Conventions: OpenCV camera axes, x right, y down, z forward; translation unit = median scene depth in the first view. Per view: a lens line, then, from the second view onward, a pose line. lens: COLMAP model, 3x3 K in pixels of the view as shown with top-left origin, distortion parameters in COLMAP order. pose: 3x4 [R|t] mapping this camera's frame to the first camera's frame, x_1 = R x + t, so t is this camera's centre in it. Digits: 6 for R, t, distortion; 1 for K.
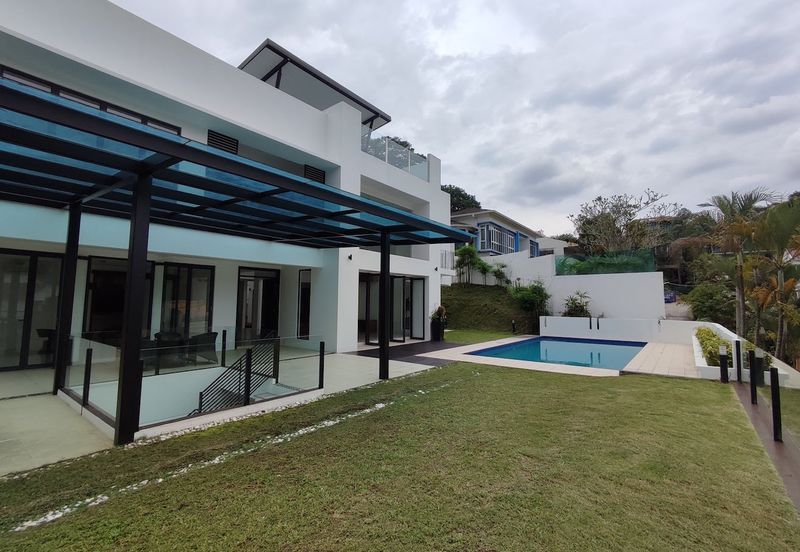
lens RADIAL K [[366.8, 0, 402.2], [0, 366.8, 268.7], [0, 0, 1]] dist [-0.001695, -0.000382]
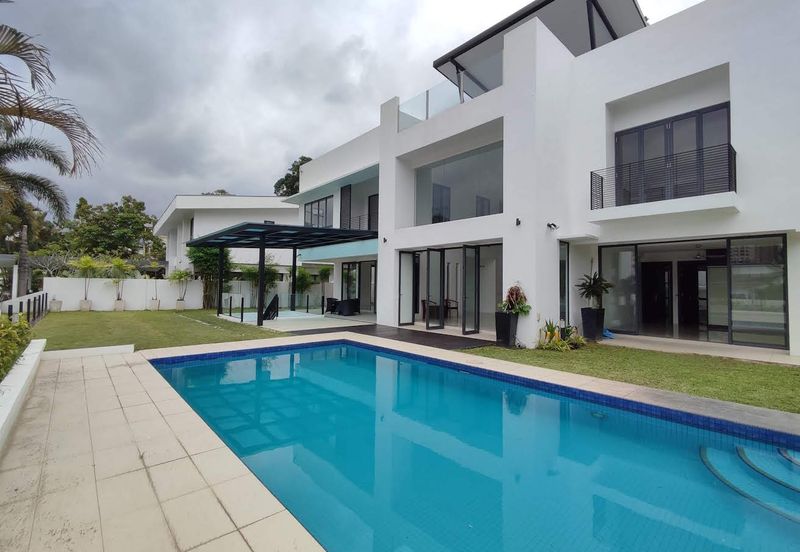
lens RADIAL K [[366.8, 0, 402.2], [0, 366.8, 268.7], [0, 0, 1]] dist [-0.001695, -0.000382]
pose [[-0.189972, -0.052090, -0.980407, 0.728767], [0.072450, 0.995125, -0.066911, 0.103248], [0.979113, -0.083741, -0.185272, 0.986871]]
